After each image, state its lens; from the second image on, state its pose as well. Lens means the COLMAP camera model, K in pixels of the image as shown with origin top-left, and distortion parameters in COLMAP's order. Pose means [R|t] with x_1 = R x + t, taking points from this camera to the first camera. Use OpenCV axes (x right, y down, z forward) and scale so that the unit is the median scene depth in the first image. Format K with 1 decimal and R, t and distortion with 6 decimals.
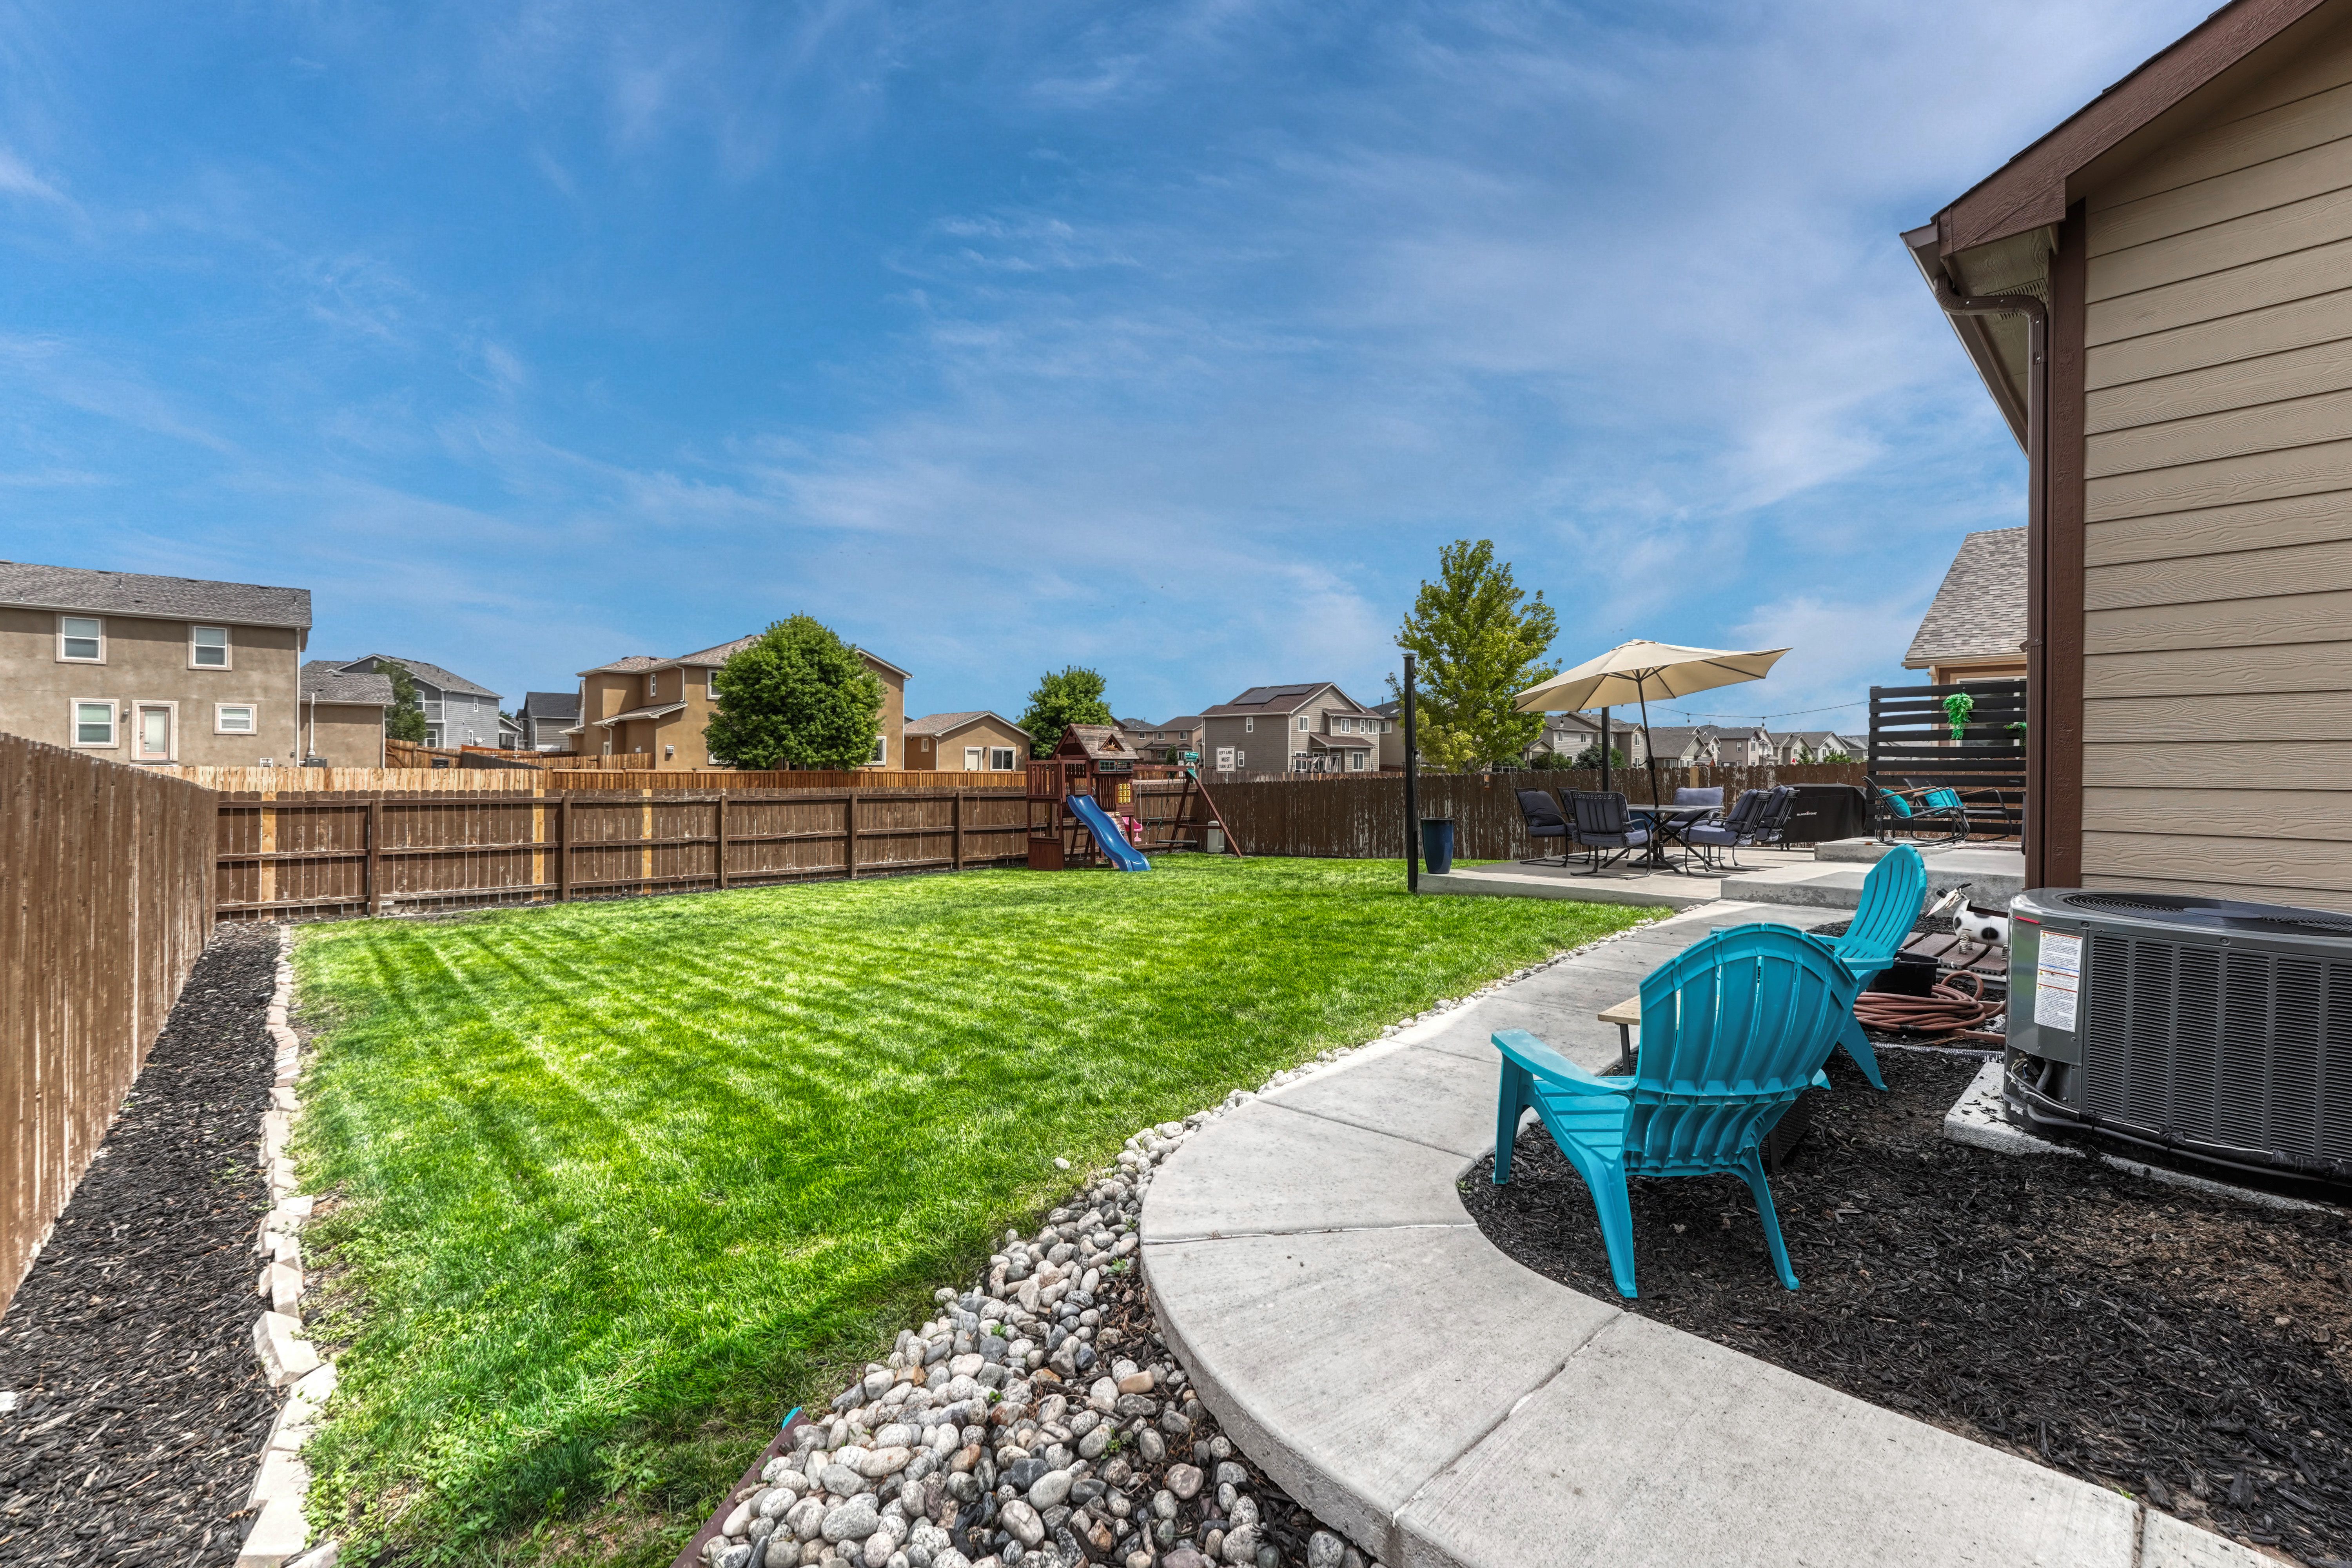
lens RADIAL K [[946.0, 0, 1168.1], [0, 946.0, 754.2], [0, 0, 1]] dist [-0.009216, -0.000106]
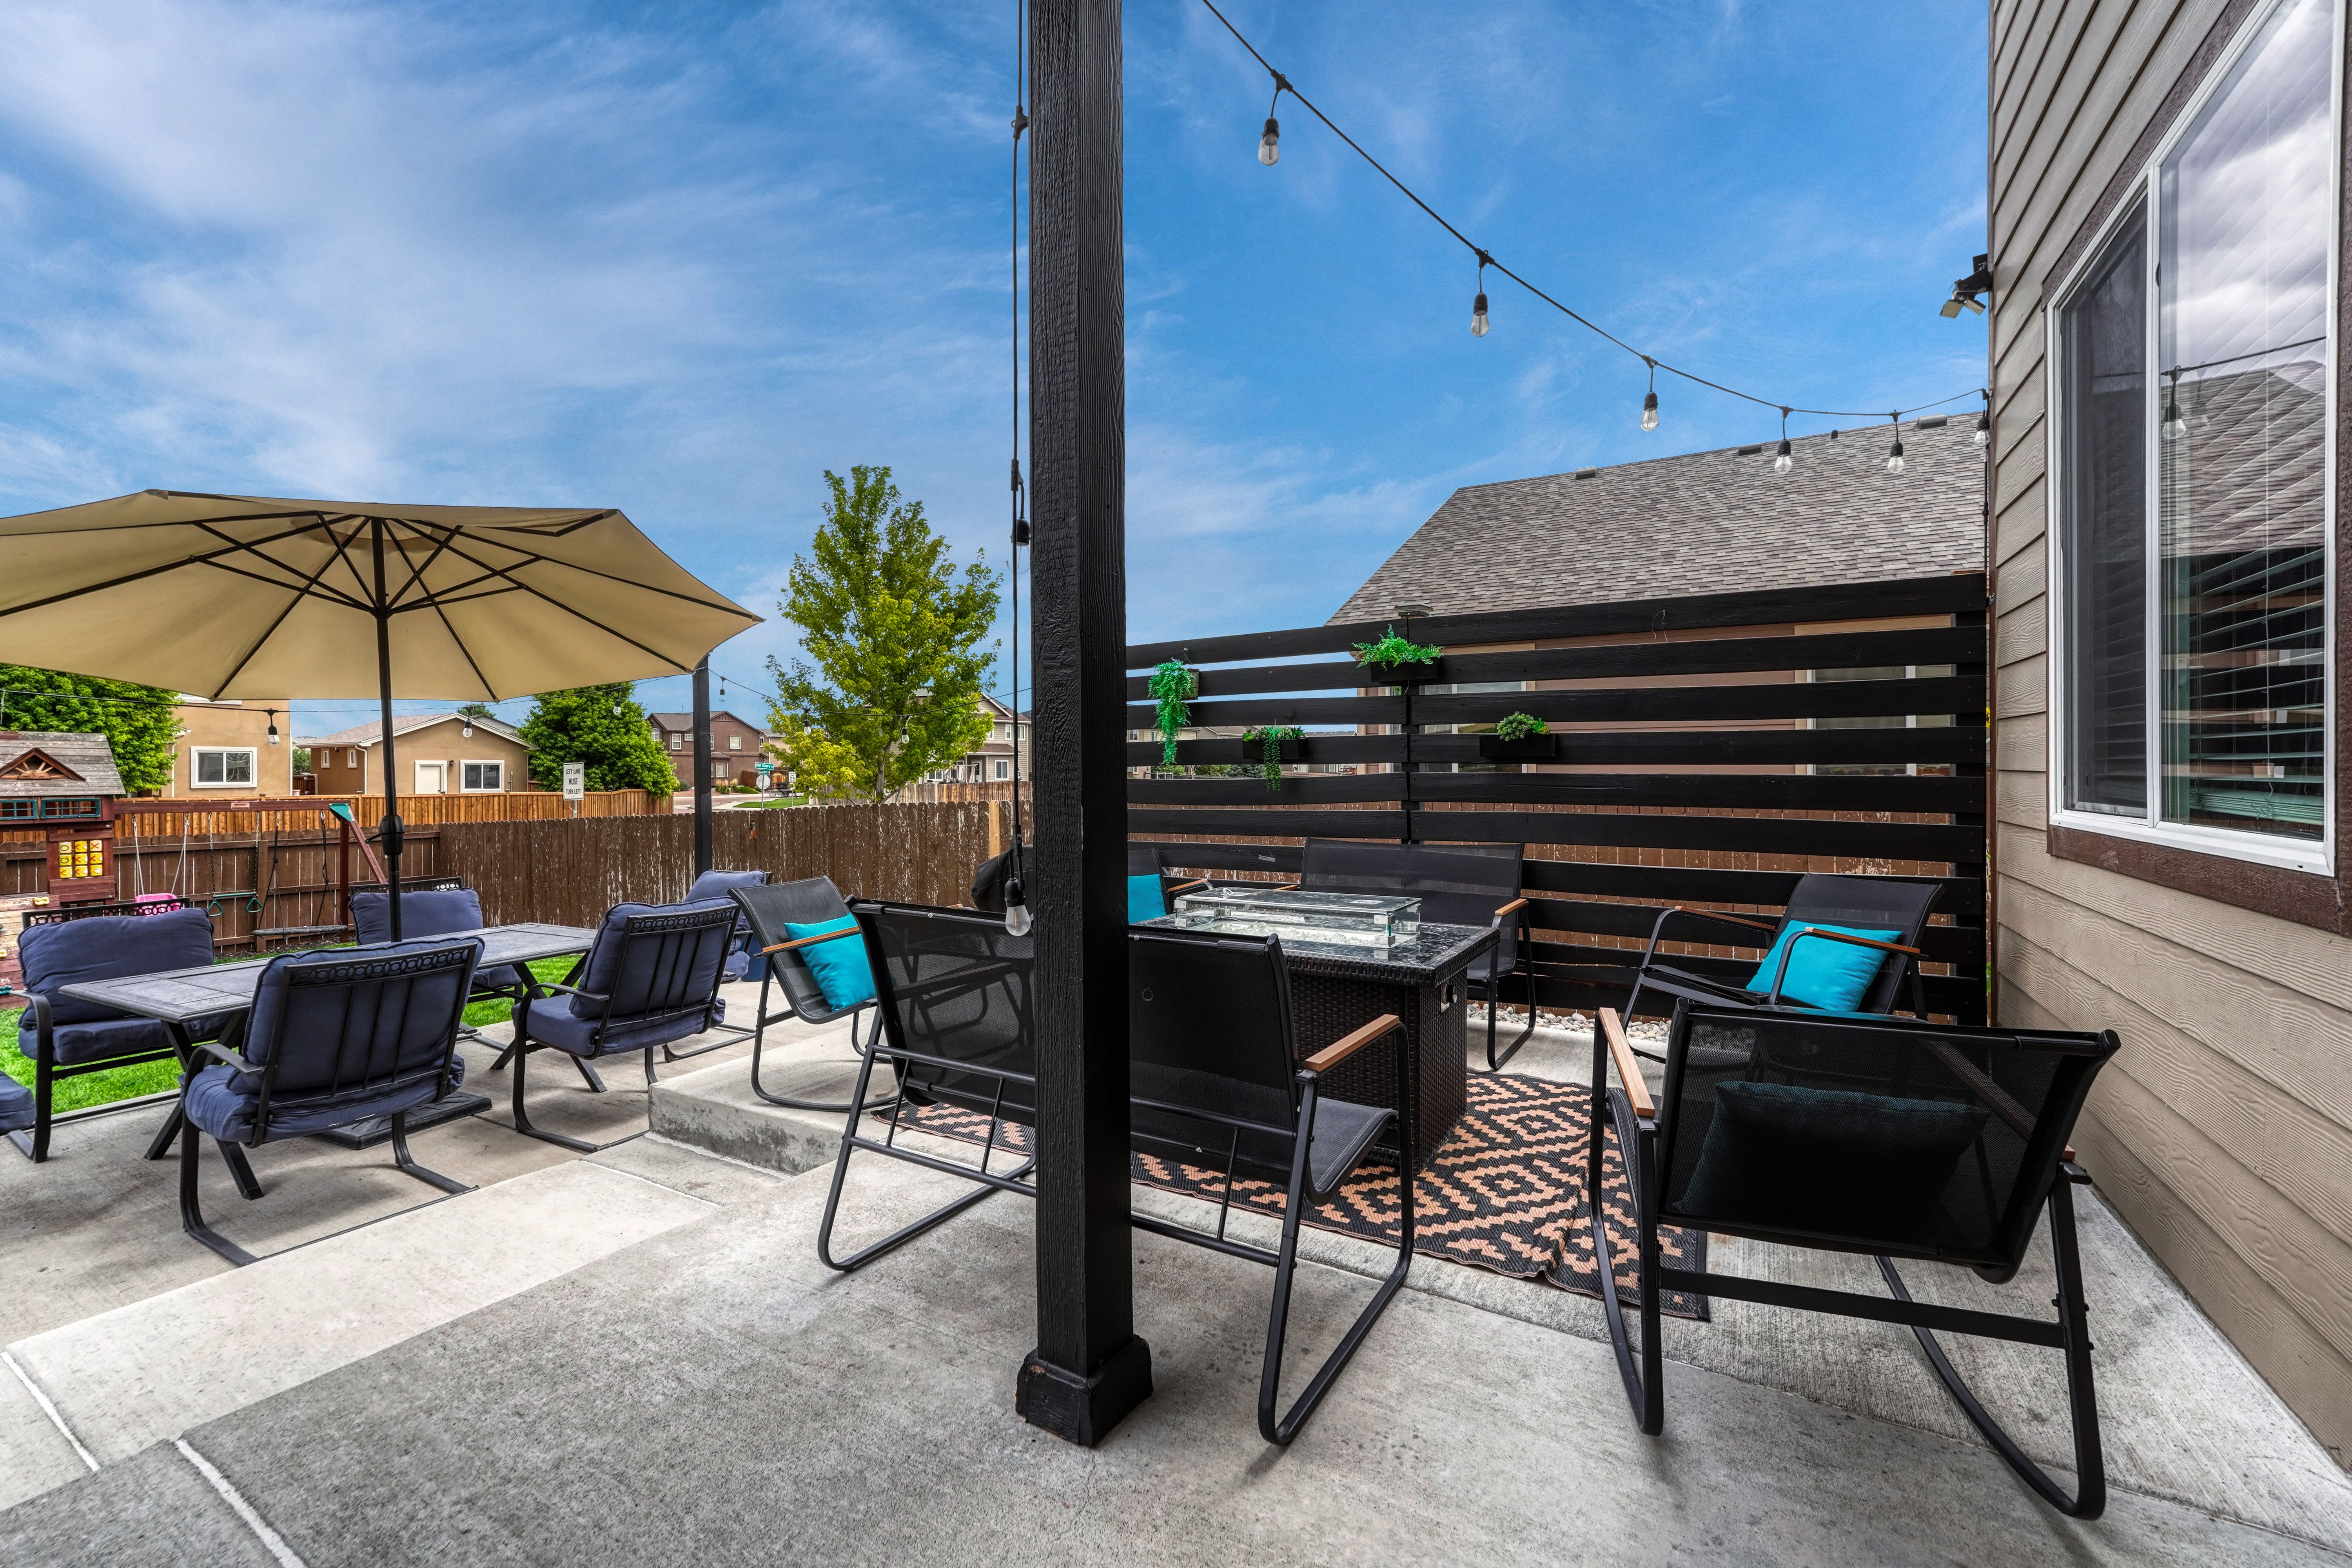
lens RADIAL K [[946.0, 0, 1168.1], [0, 946.0, 754.2], [0, 0, 1]] dist [-0.009216, -0.000106]
pose [[0.954622, -0.007789, 0.297719, 0.318805], [0.009489, 0.999946, -0.004264, -0.008347], [-0.297670, 0.006896, 0.954644, 0.259156]]
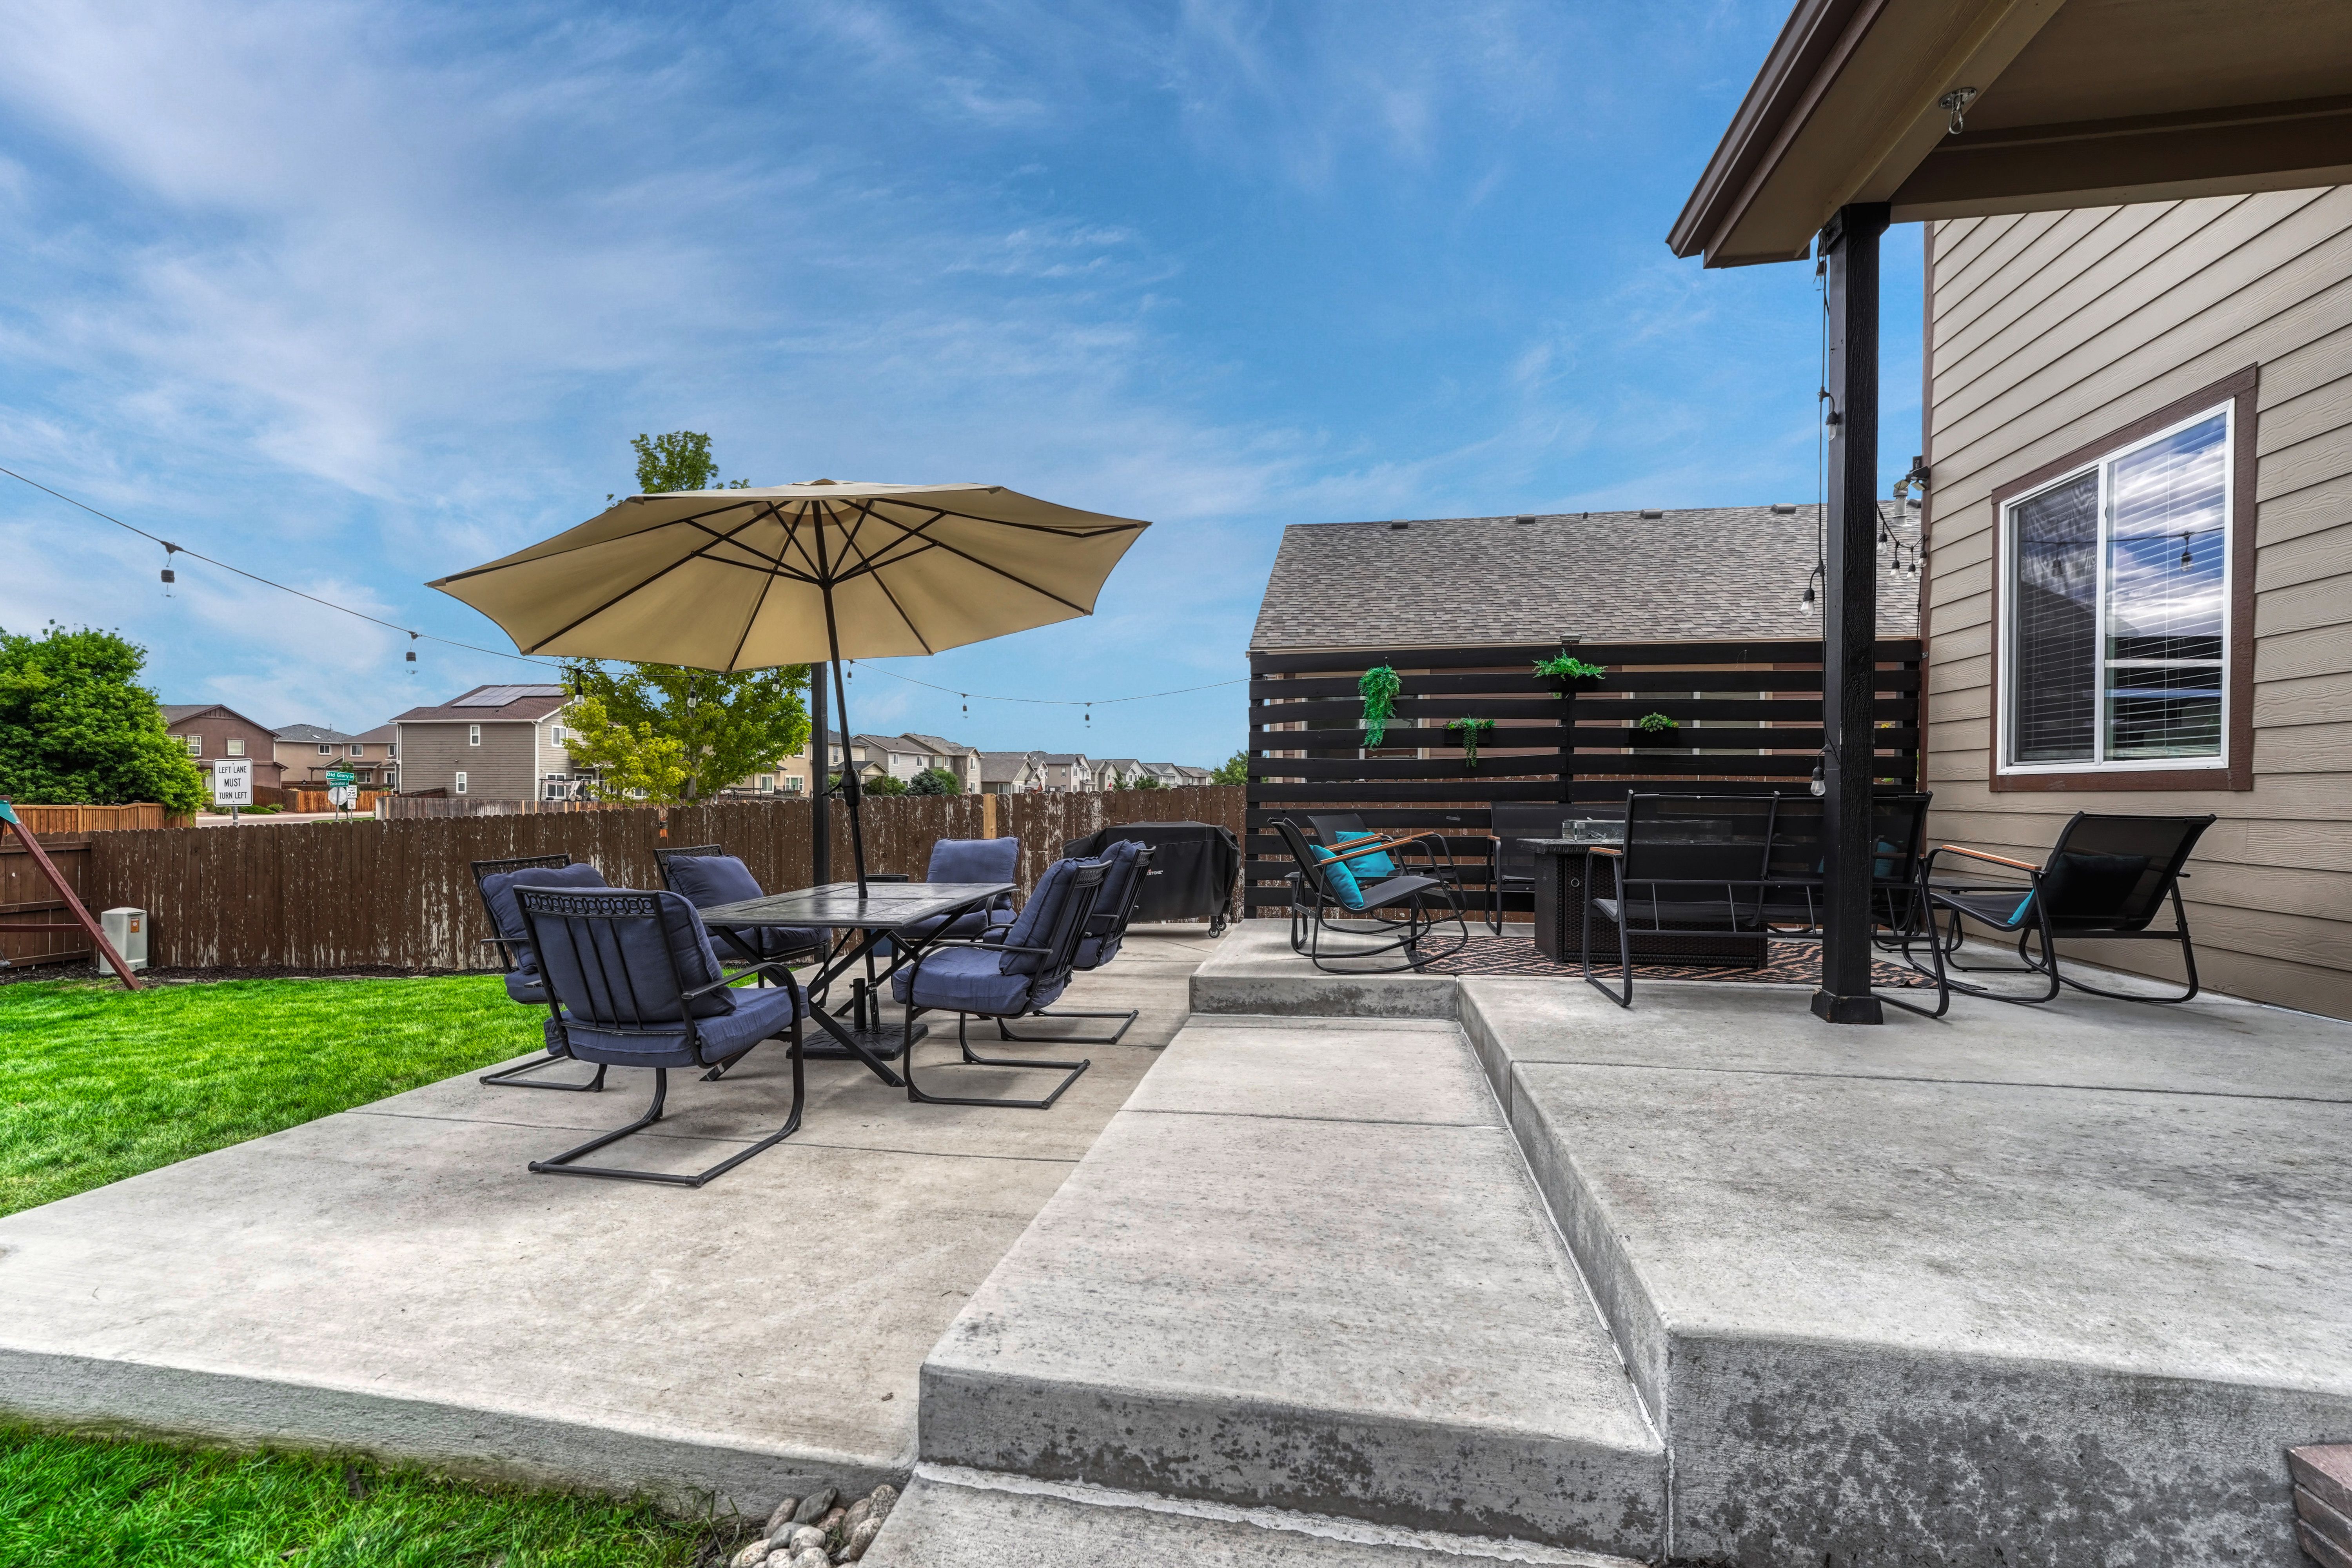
lens RADIAL K [[999.4, 0, 1174.3], [0, 999.4, 775.3], [0, 0, 1]] dist [-0.002555, -0.000338]
pose [[0.793514, 0.006343, 0.608519, 0.167747], [-0.004372, 0.999979, -0.004721, 0.002361], [-0.608537, 0.001086, 0.793525, 0.268108]]
